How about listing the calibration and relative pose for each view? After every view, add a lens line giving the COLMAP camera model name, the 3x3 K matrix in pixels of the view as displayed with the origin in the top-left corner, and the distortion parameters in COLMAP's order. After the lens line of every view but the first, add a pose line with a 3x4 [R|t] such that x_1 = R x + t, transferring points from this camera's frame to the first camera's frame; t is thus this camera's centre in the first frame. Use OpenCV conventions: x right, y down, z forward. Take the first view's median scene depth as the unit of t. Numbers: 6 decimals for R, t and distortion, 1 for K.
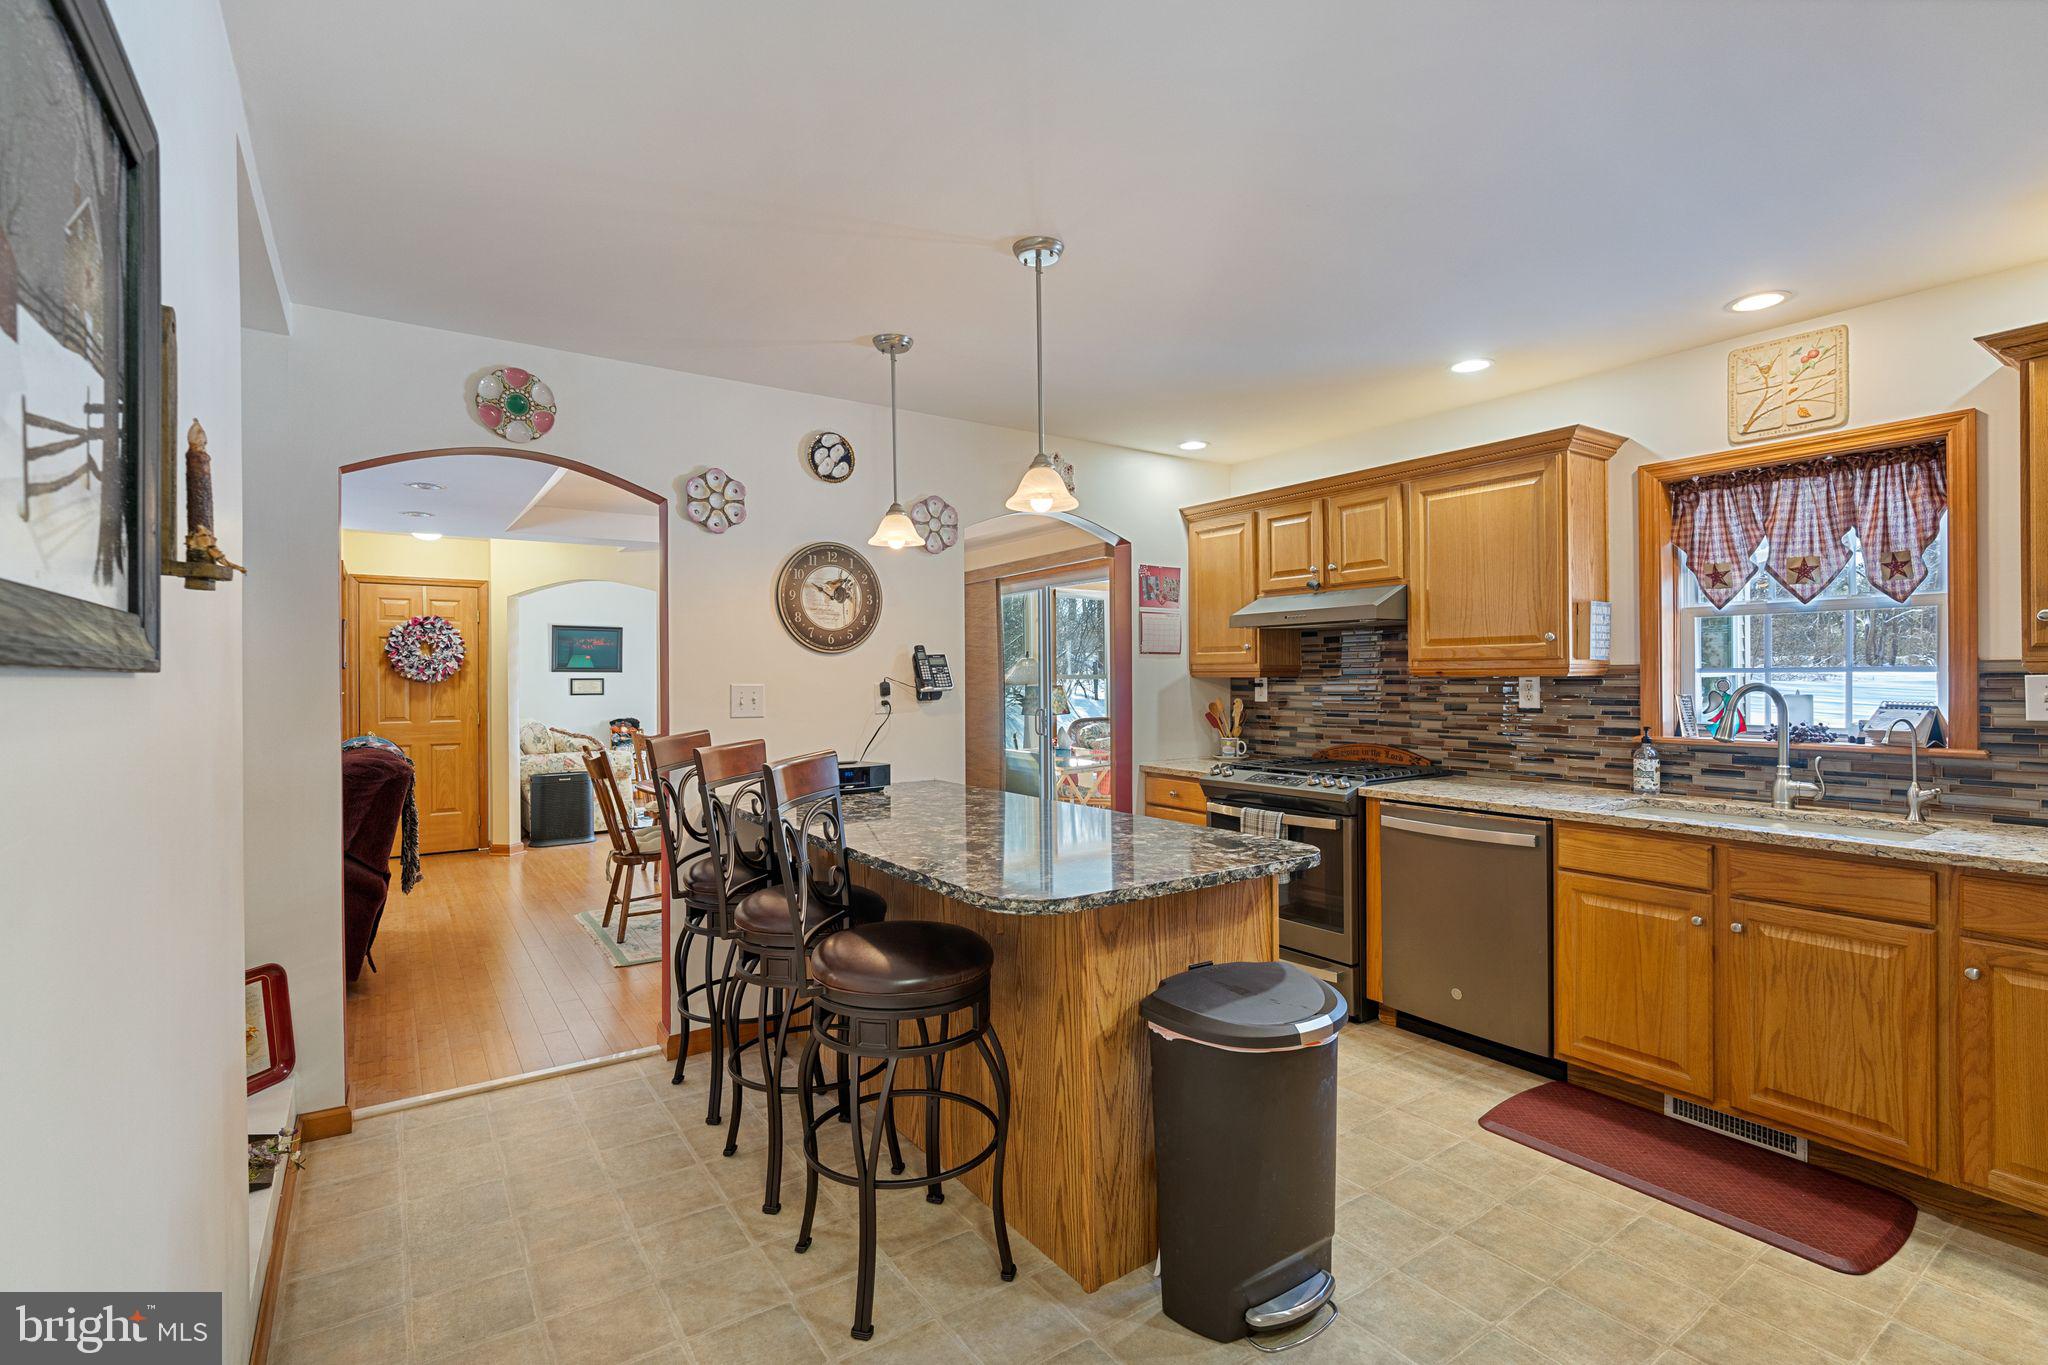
lens RADIAL K [[939.3, 0, 1037.5], [0, 939.3, 682.4], [0, 0, 1]] dist [-0.011127, 0.003384]
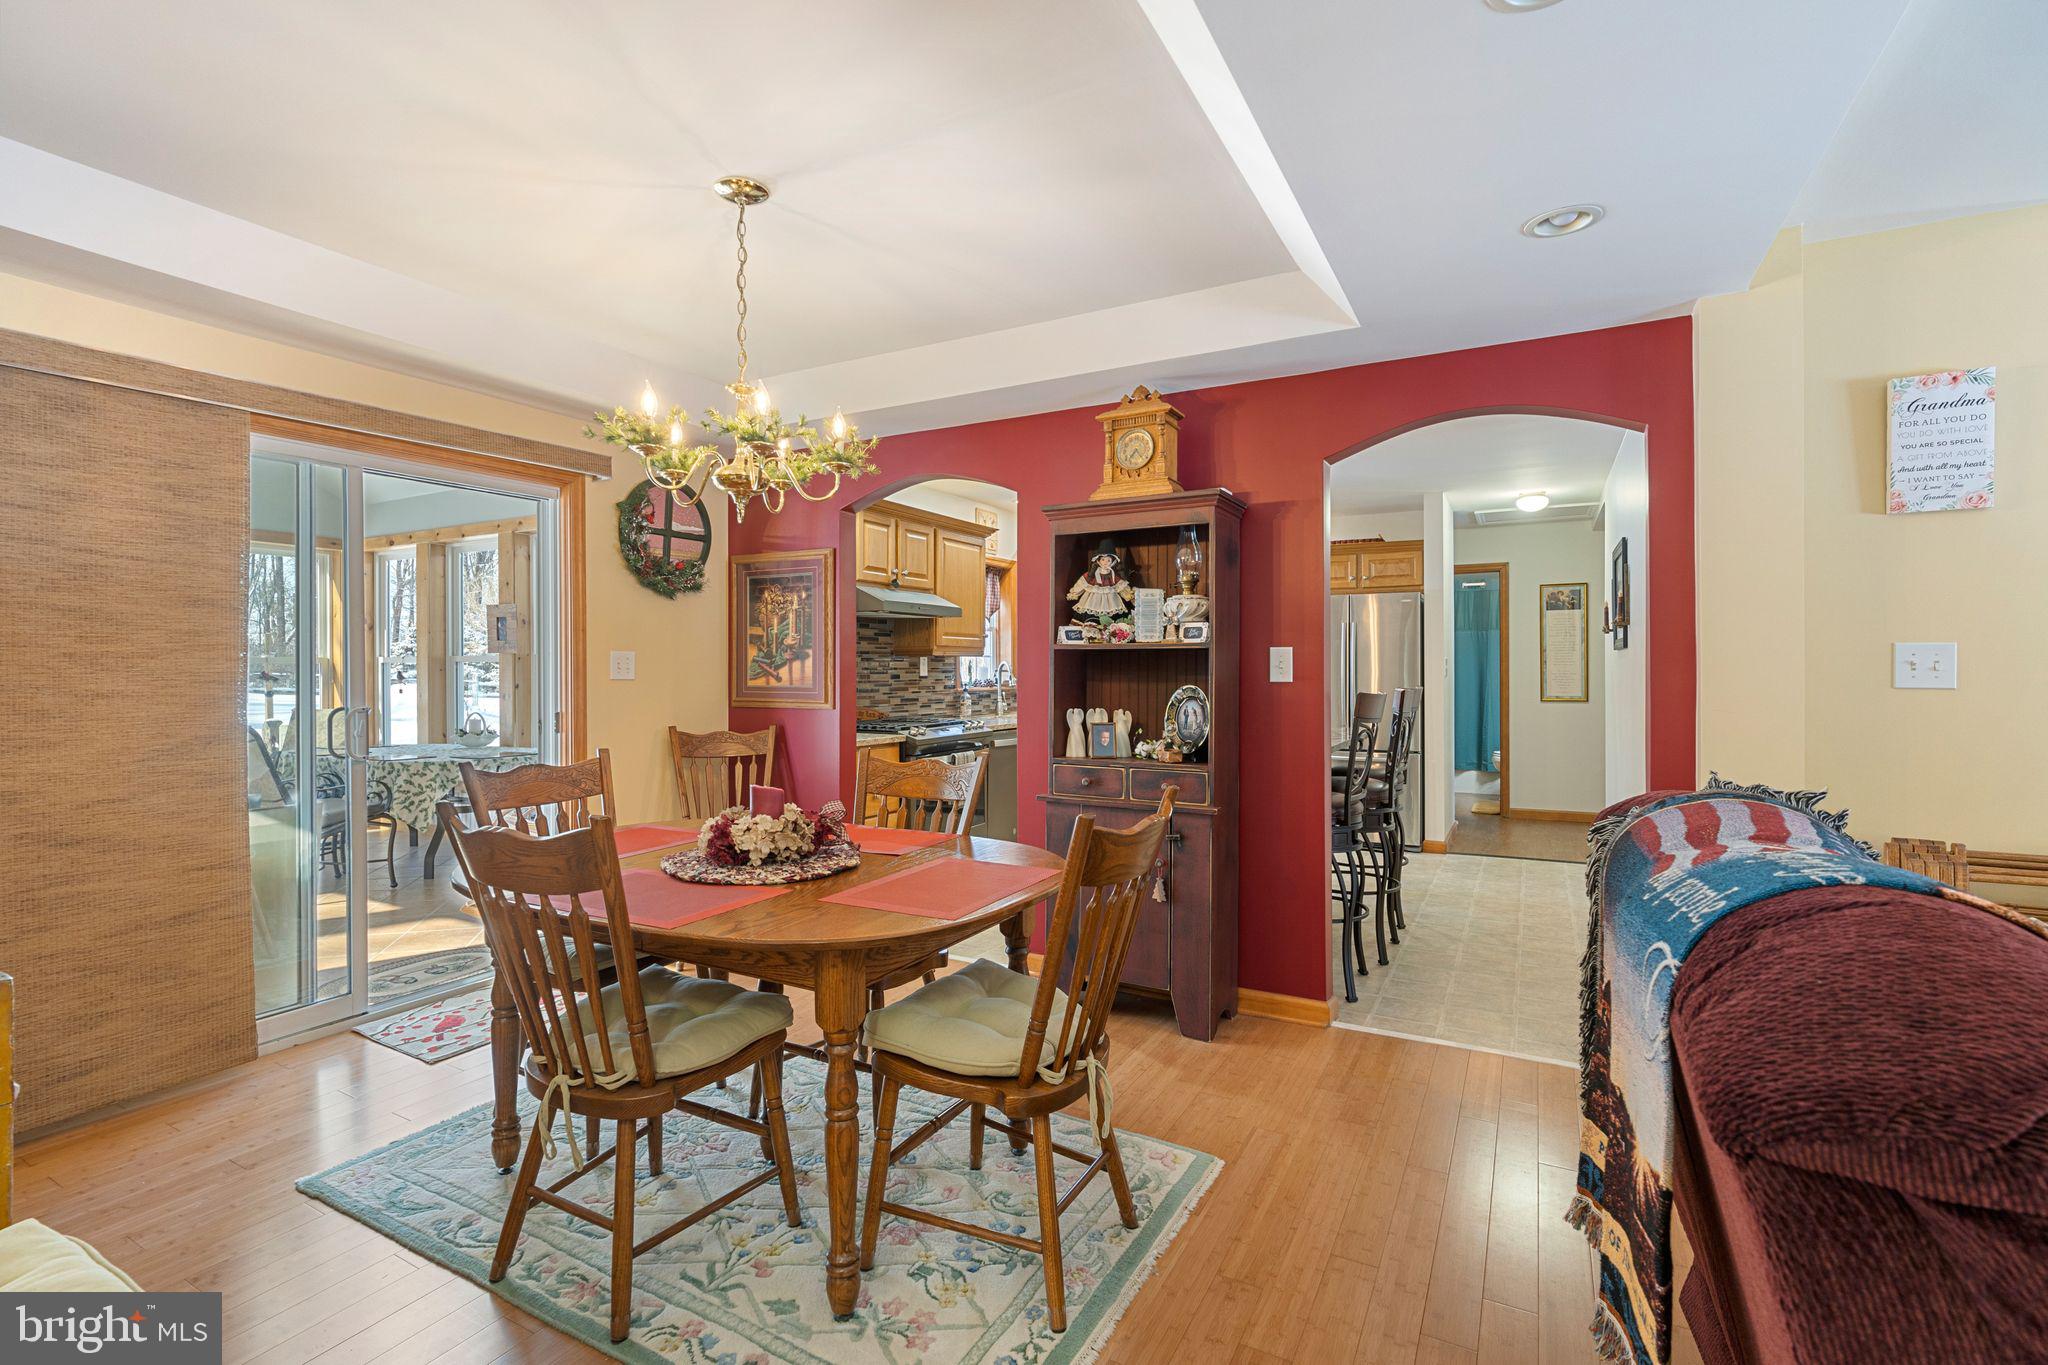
lens RADIAL K [[939.3, 0, 1009.3], [0, 939.3, 666.4], [0, 0, 1]] dist [-0.011127, 0.003384]
pose [[-0.434844, 0.008523, 0.900465, -1.042917], [0.008796, 0.999948, -0.005217, 0.020552], [-0.900463, 0.005652, -0.434896, 1.587979]]
